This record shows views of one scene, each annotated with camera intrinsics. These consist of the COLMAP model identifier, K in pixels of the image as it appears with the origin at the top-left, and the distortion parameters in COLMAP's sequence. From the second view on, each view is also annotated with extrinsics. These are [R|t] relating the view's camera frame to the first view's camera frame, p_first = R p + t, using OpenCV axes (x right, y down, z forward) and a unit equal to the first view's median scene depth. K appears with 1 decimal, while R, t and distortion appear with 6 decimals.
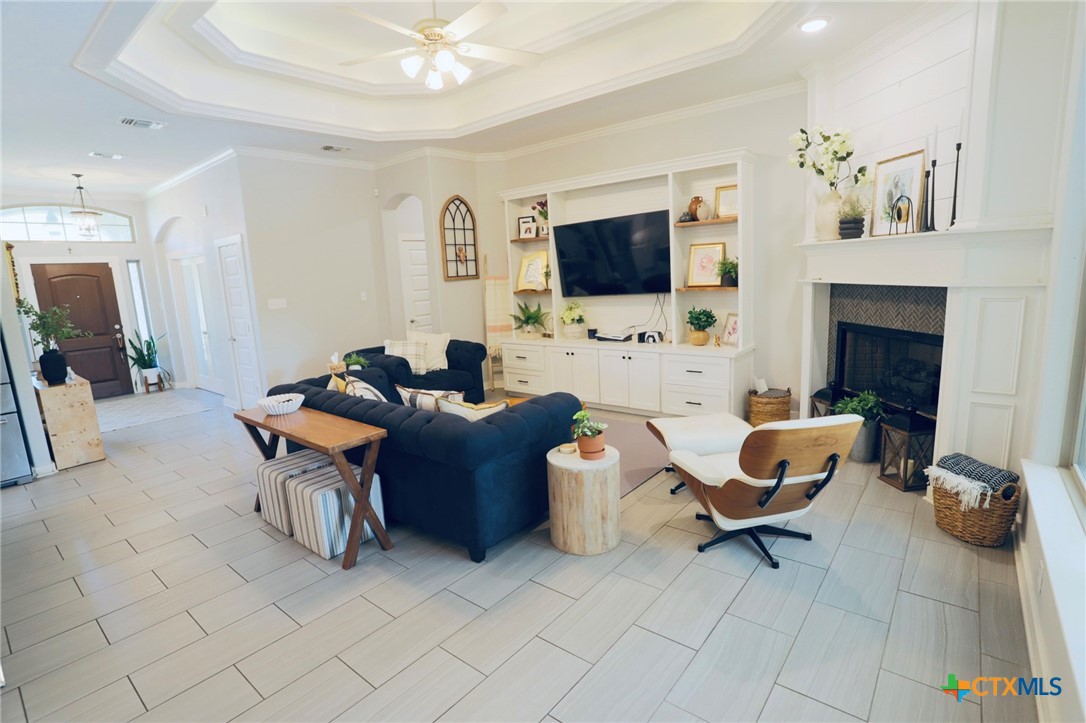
lens RADIAL K [[527.4, 0, 545.7], [0, 527.4, 364.5], [0, 0, 1]] dist [-0.051878, 0.014766]
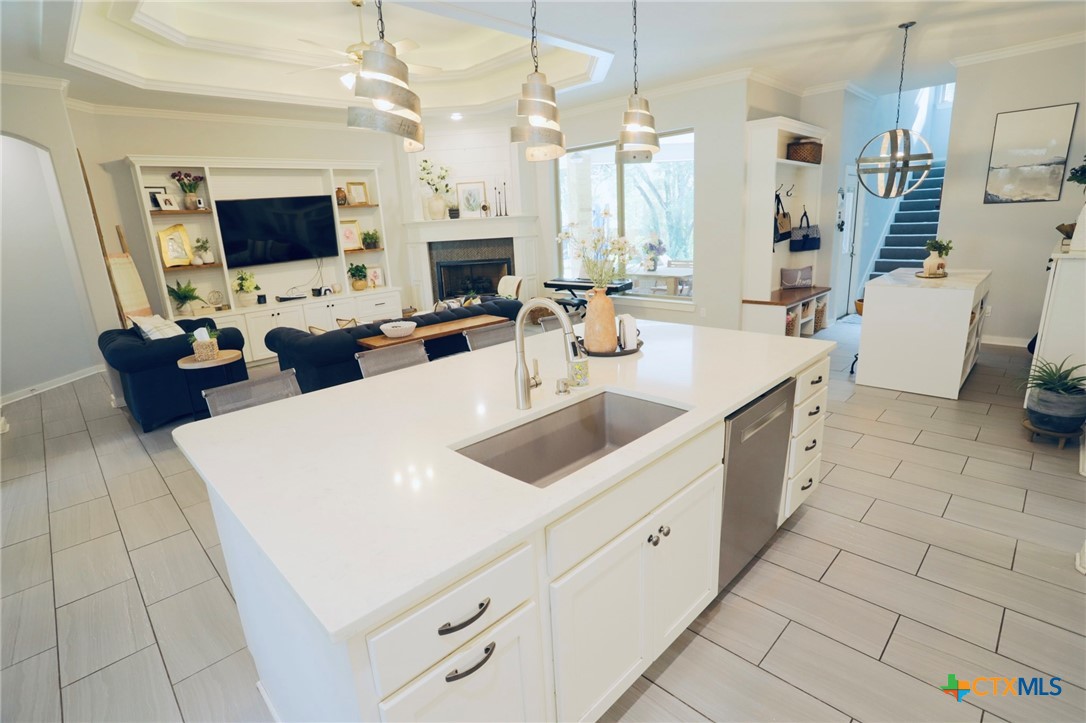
lens RADIAL K [[527.4, 0, 541.7], [0, 527.4, 355.2], [0, 0, 1]] dist [-0.051878, 0.014766]
pose [[0.114915, -0.204702, 0.972055, -1.118731], [0.220206, 0.959442, 0.176013, -0.008765], [-0.968661, 0.193826, 0.155331, 0.324887]]
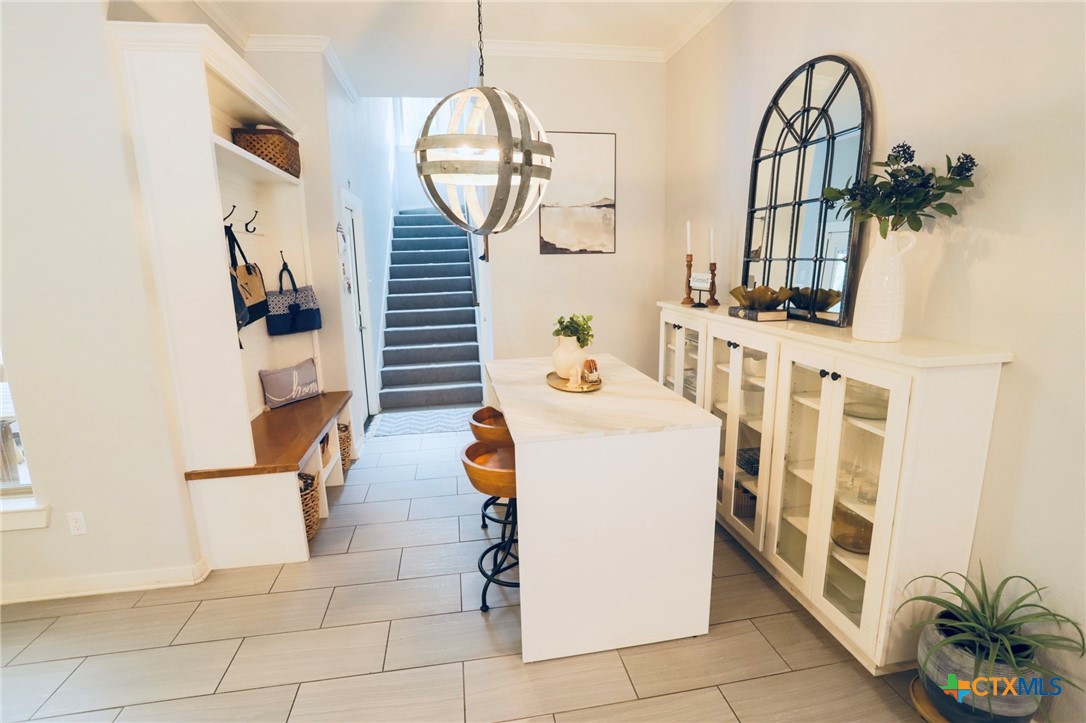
lens RADIAL K [[527.4, 0, 545.6], [0, 527.4, 358.3], [0, 0, 1]] dist [-0.051878, 0.014766]
pose [[-0.749634, -0.064222, 0.658730, -0.443830], [0.171783, 0.942293, 0.287357, 0.000149], [-0.639171, 0.328571, -0.695342, 0.126066]]
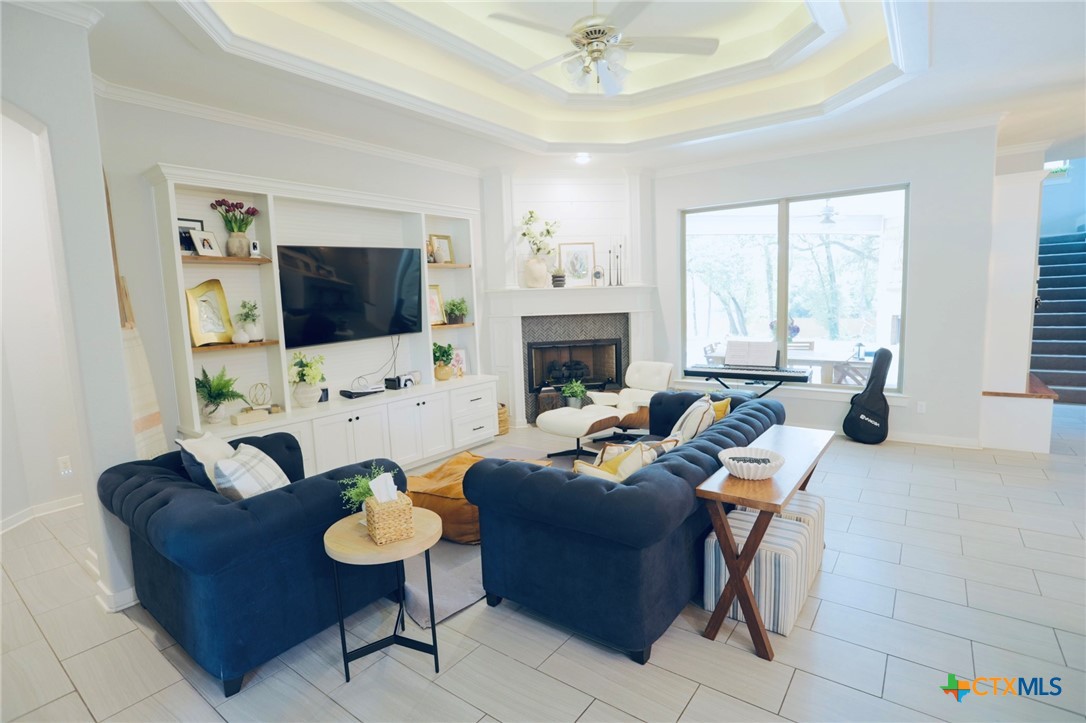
lens RADIAL K [[527.4, 0, 540.3], [0, 527.4, 356.6], [0, 0, 1]] dist [-0.051878, 0.014766]
pose [[-0.031730, -0.060421, 0.997669, -0.779045], [0.211991, 0.975054, 0.065794, -0.111946], [-0.976756, 0.213585, -0.018130, 0.831282]]
